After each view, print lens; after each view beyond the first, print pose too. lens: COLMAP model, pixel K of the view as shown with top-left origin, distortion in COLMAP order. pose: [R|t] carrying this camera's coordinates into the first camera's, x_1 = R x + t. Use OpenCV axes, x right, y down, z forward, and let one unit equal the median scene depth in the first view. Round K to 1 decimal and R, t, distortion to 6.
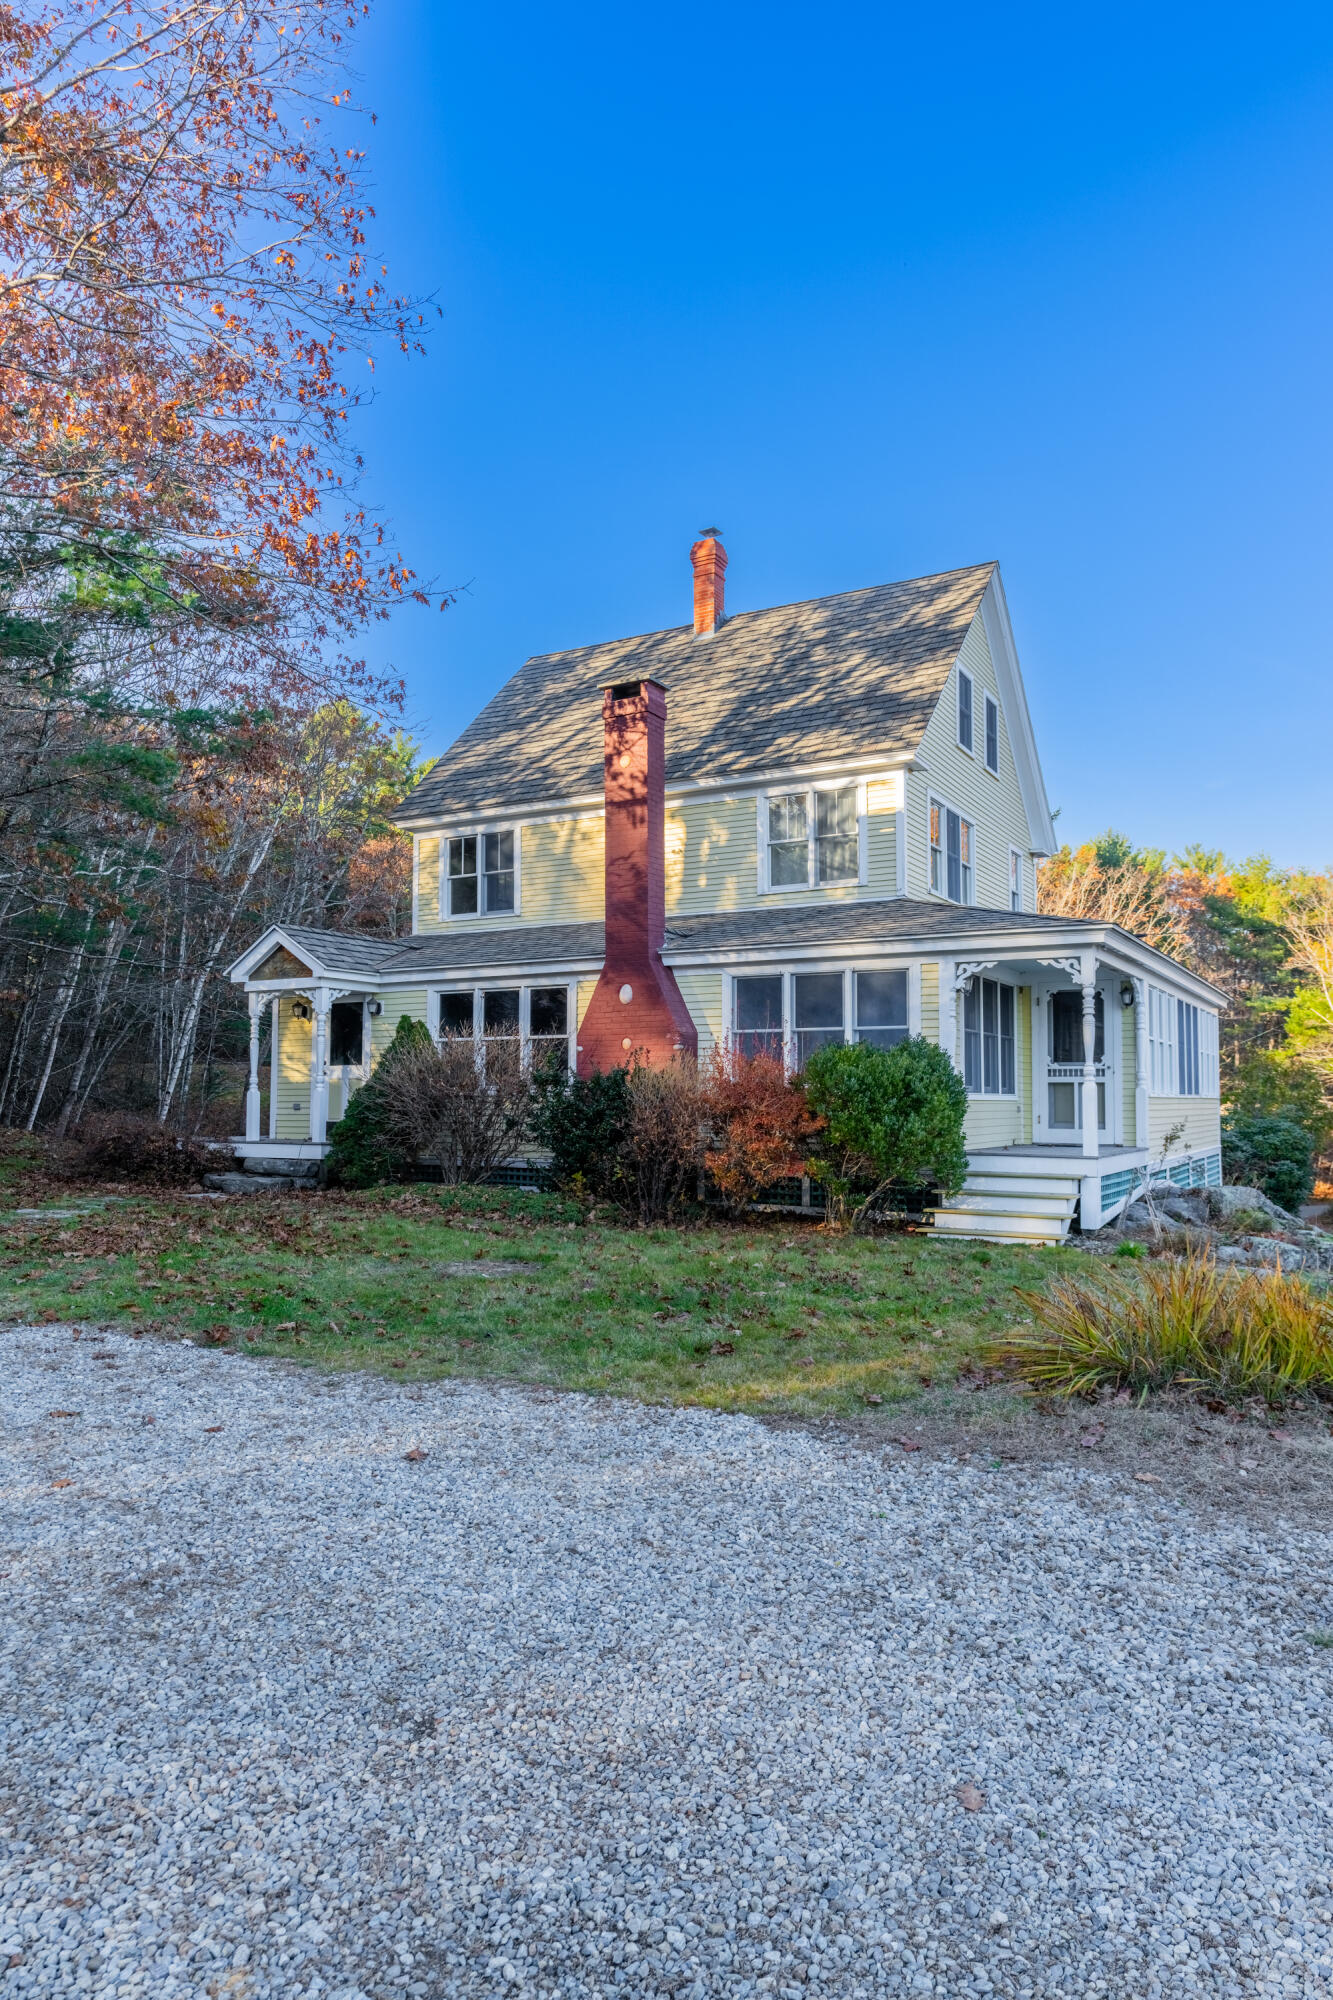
lens RADIAL K [[1289.4, 0, 673.8], [0, 1289.4, 1020.5], [0, 0, 1]] dist [0.002815, 0.000196]
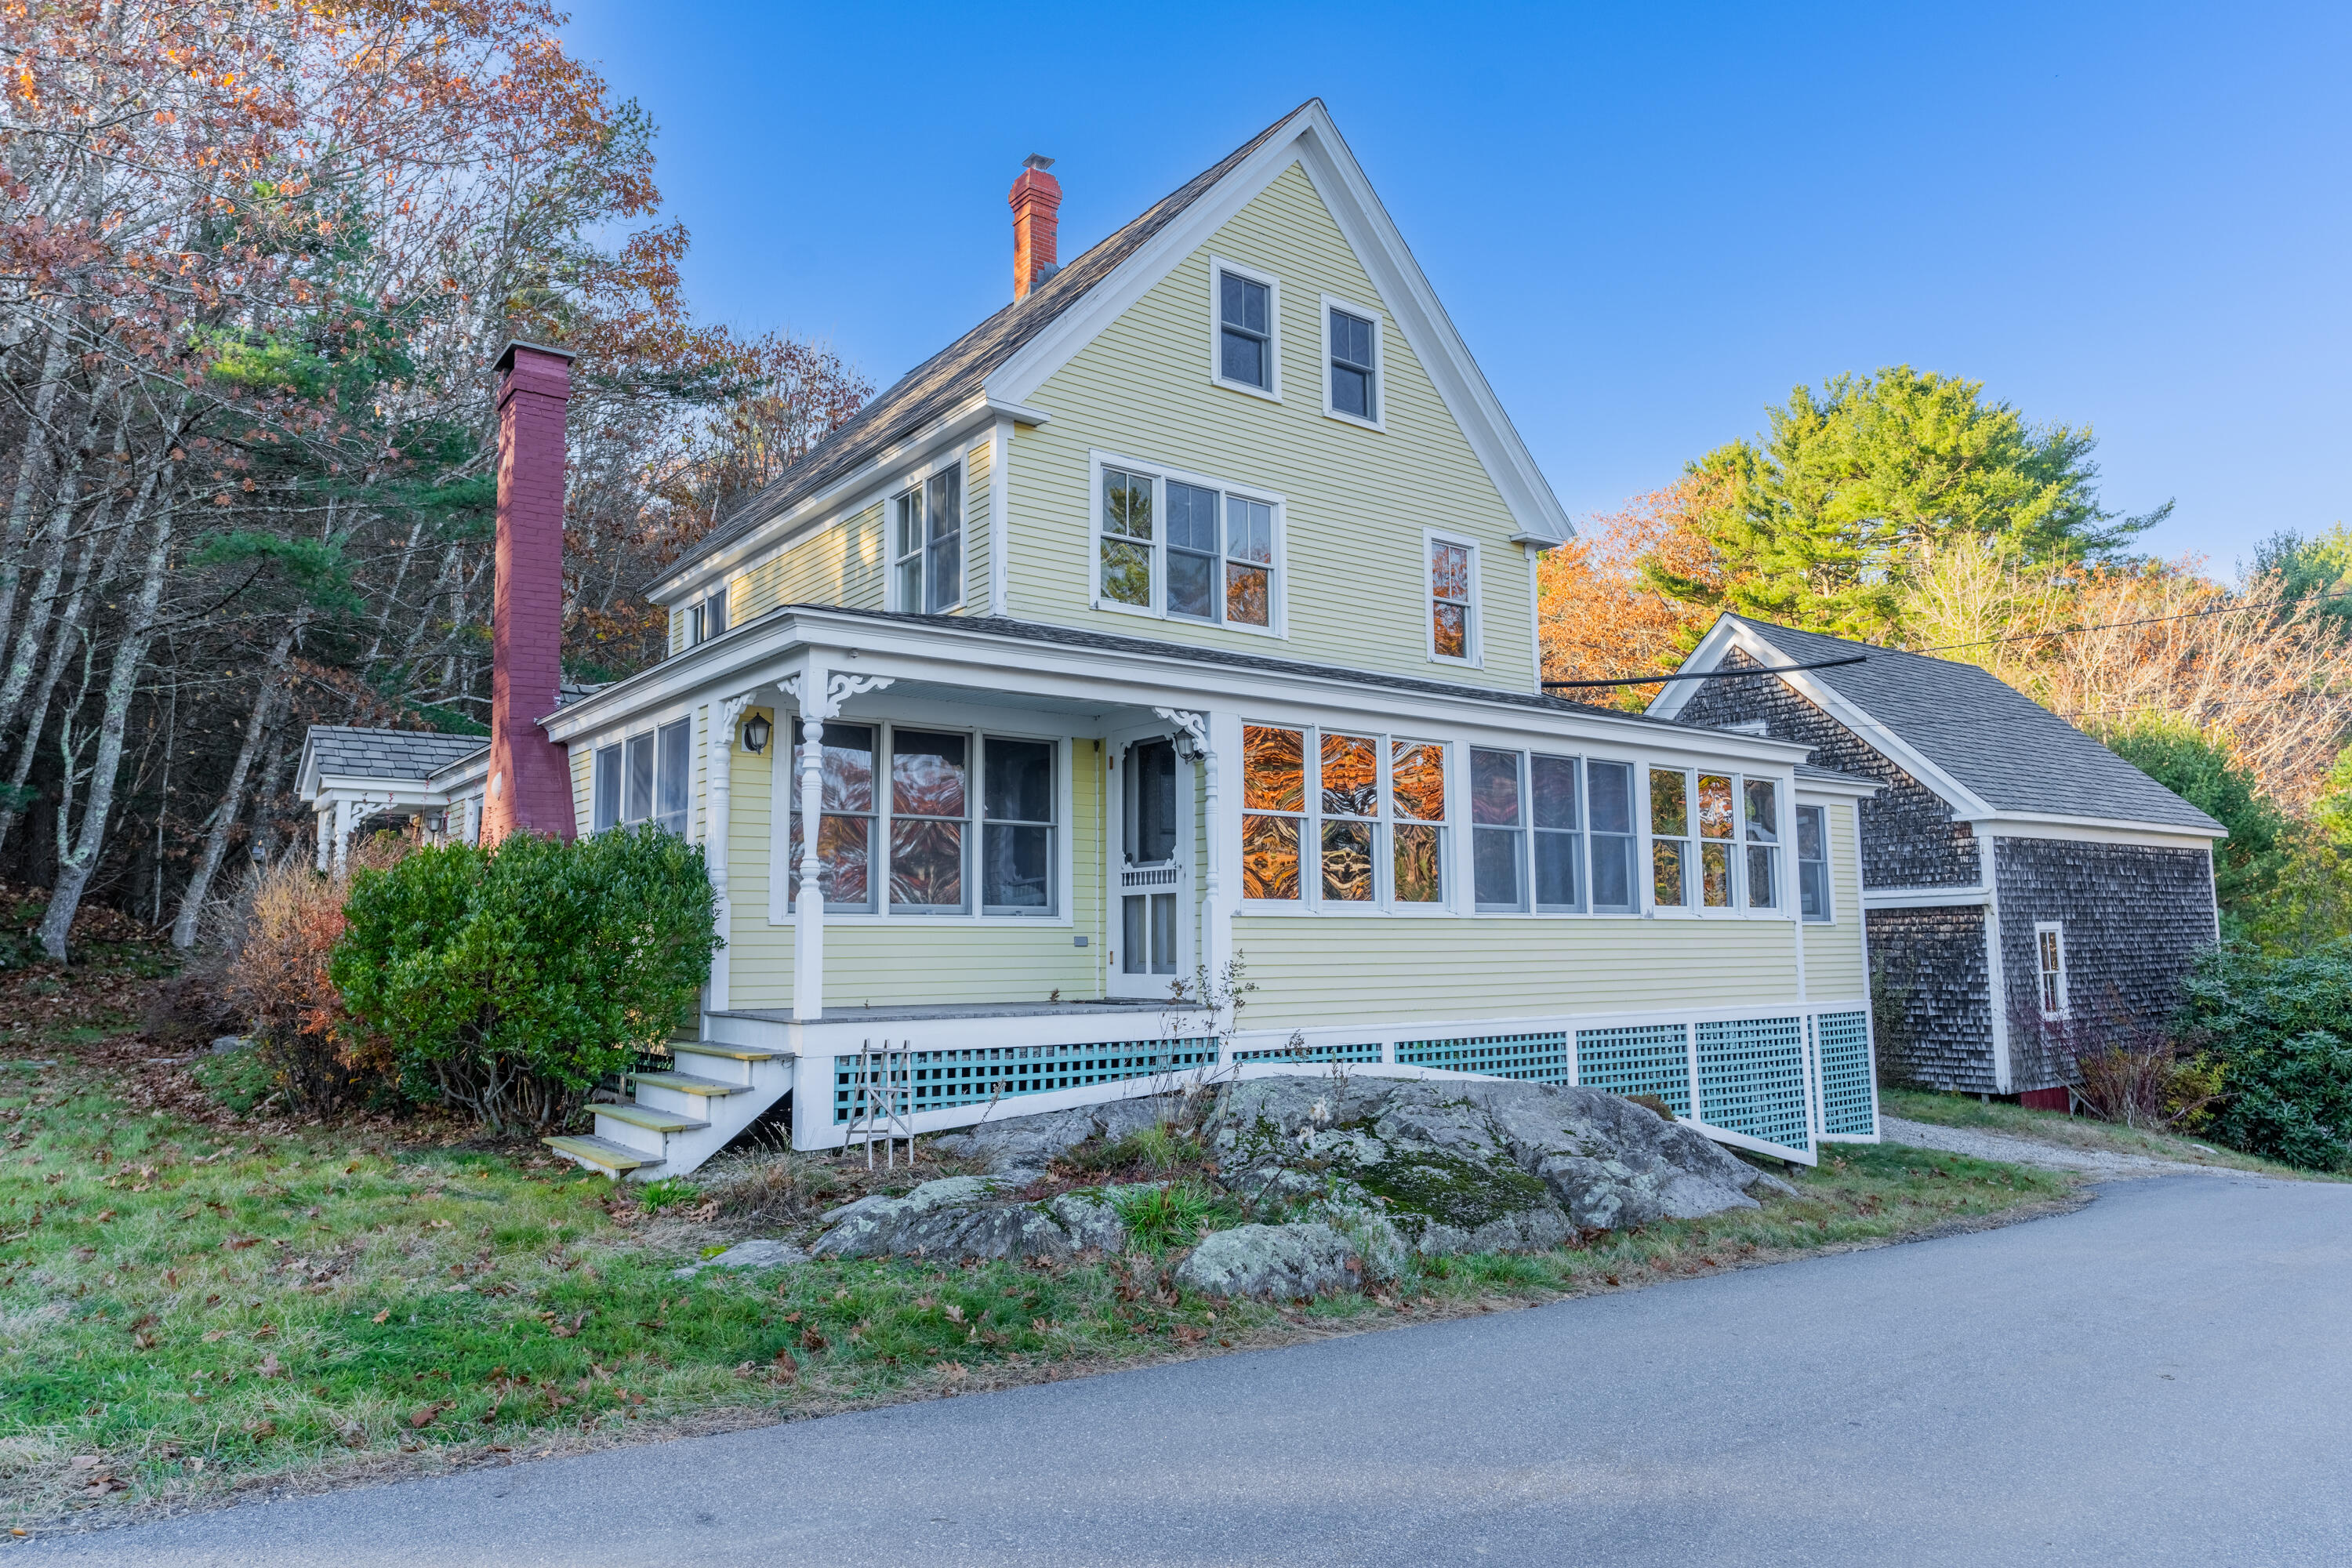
lens RADIAL K [[1503.0, 0, 1178.7], [0, 1503.0, 783.8], [0, 0, 1]] dist [0.012581, 0.002343]
pose [[0.919049, -0.055222, -0.390255, 0.563244], [0.036306, 0.997788, -0.055688, 0.034447], [0.392467, 0.037011, 0.919021, 0.346874]]
